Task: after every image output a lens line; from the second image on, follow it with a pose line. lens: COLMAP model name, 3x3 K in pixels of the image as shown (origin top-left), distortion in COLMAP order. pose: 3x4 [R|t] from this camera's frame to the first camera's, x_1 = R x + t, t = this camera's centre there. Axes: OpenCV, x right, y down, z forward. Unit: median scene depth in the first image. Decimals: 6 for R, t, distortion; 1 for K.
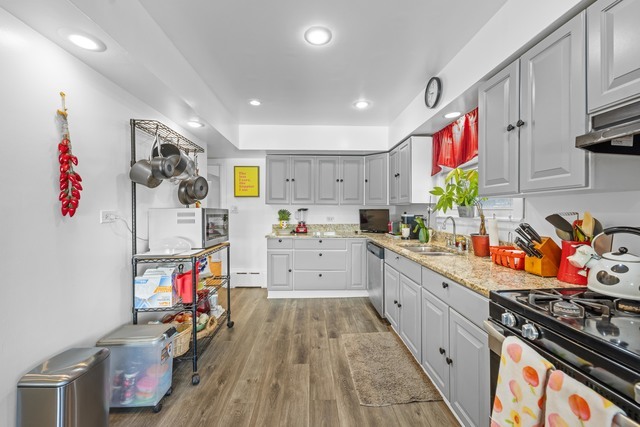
lens RADIAL K [[258.1, 0, 320.8], [0, 258.1, 212.3], [0, 0, 1]] dist [0.007134, -0.003616]
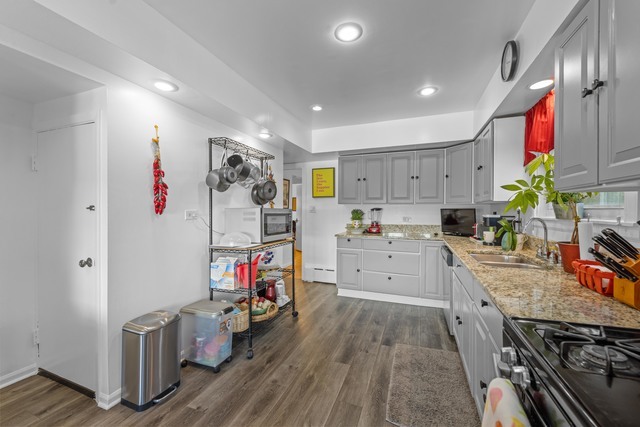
lens RADIAL K [[258.1, 0, 321.0], [0, 258.1, 211.9], [0, 0, 1]] dist [0.007134, -0.003616]
pose [[0.918459, 0.002068, -0.395512, 0.261902], [-0.002186, 0.999998, 0.000152, 0.000025], [0.395511, 0.000725, 0.918461, 0.050433]]
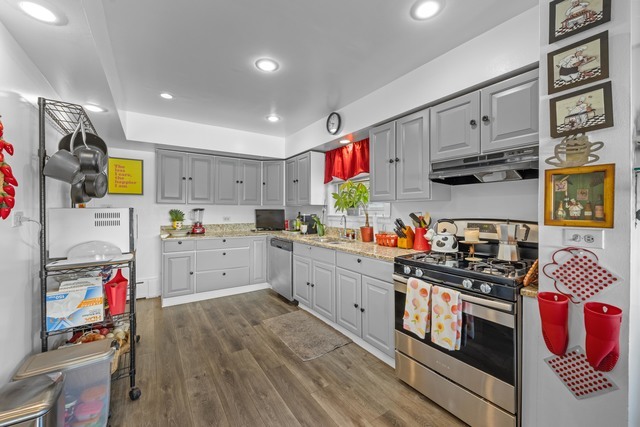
lens RADIAL K [[258.1, 0, 319.9], [0, 258.1, 210.0], [0, 0, 1]] dist [0.007134, -0.003616]
pose [[0.854879, 0.001728, 0.518824, -0.385311], [0.002327, 0.999972, -0.007164, -0.001906], [-0.518821, 0.007331, 0.854851, -0.129715]]
